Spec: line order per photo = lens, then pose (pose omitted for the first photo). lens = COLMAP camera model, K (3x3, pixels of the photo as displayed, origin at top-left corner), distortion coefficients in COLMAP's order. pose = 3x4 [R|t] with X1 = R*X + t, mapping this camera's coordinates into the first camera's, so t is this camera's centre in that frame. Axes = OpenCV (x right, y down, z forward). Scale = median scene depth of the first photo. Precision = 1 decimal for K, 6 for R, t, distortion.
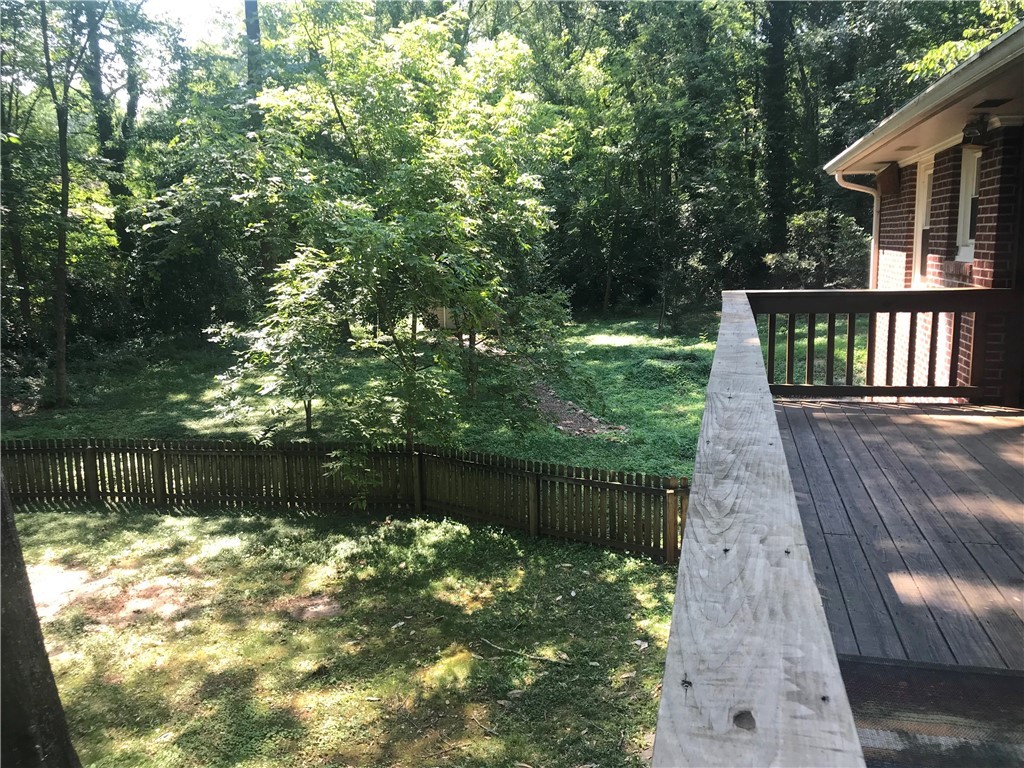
lens RADIAL K [[843.5, 0, 517.1], [0, 843.5, 379.4], [0, 0, 1]] dist [0.037318, -0.041500]
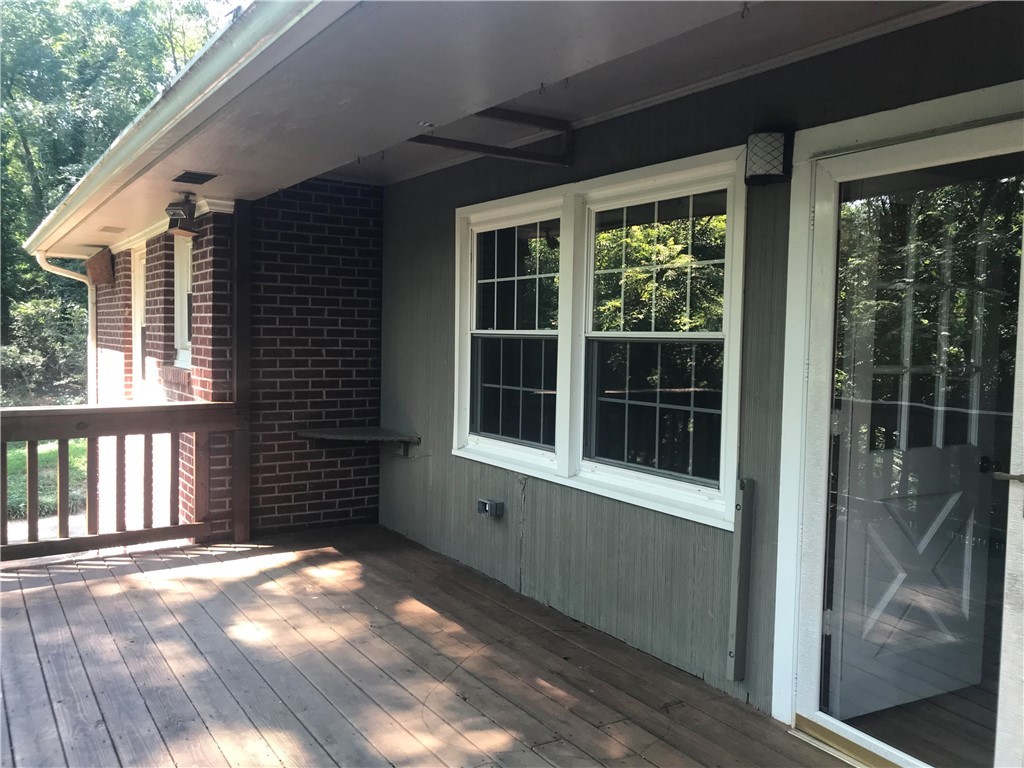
lens RADIAL K [[843.5, 0, 513.8], [0, 843.5, 384.2], [0, 0, 1]] dist [0.037318, -0.041500]
pose [[0.678695, -0.010794, 0.734341, 0.084836], [0.086387, 0.994124, -0.065229, -0.025400], [-0.729322, 0.107708, 0.675639, 0.126454]]
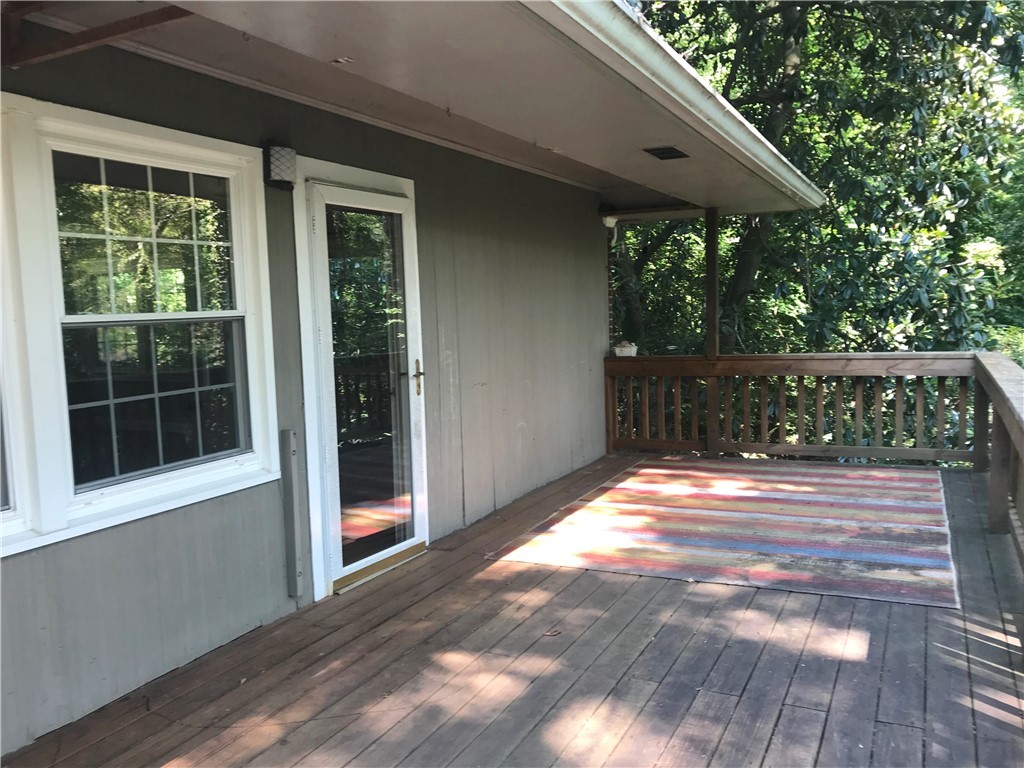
lens RADIAL K [[843.5, 0, 512.1], [0, 843.5, 402.5], [0, 0, 1]] dist [0.037318, -0.041500]
pose [[-0.975888, 0.034135, 0.215586, 0.177118], [0.091141, 0.961196, 0.260374, -0.095053], [-0.198333, 0.273745, -0.941131, 0.549429]]
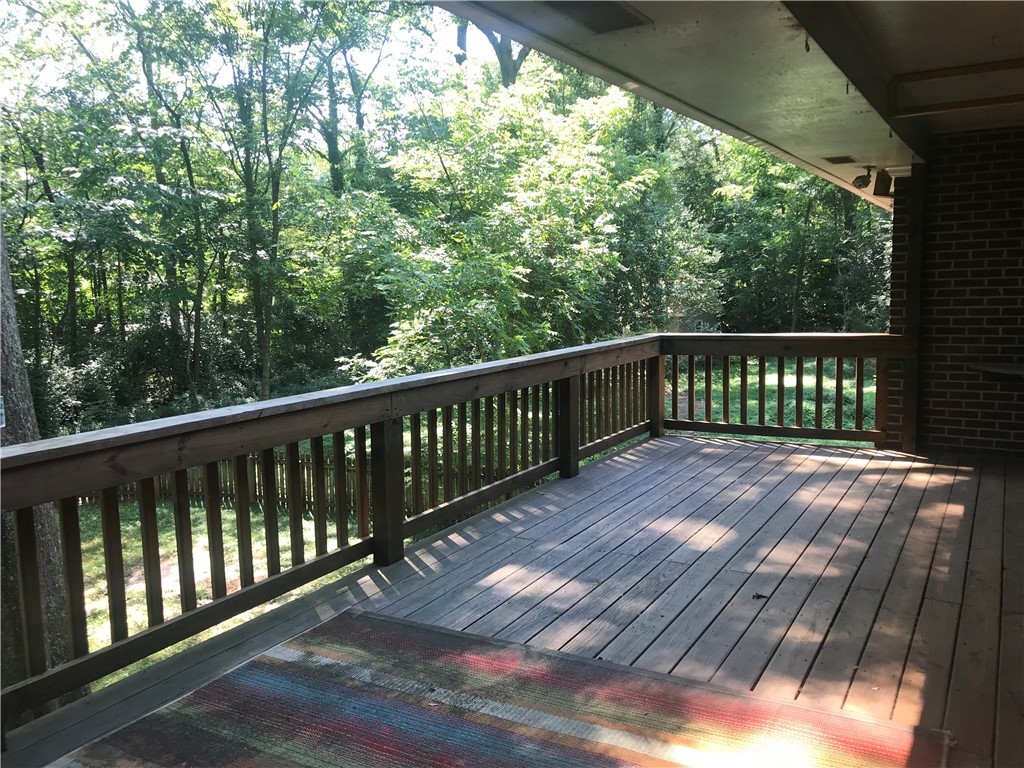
lens RADIAL K [[843.5, 0, 511.8], [0, 843.5, 379.2], [0, 0, 1]] dist [0.037318, -0.041500]
pose [[0.960229, 0.029554, -0.277645, 0.227846], [-0.041397, 0.998462, -0.036886, 0.001080], [0.276128, 0.046912, 0.959975, -0.051343]]
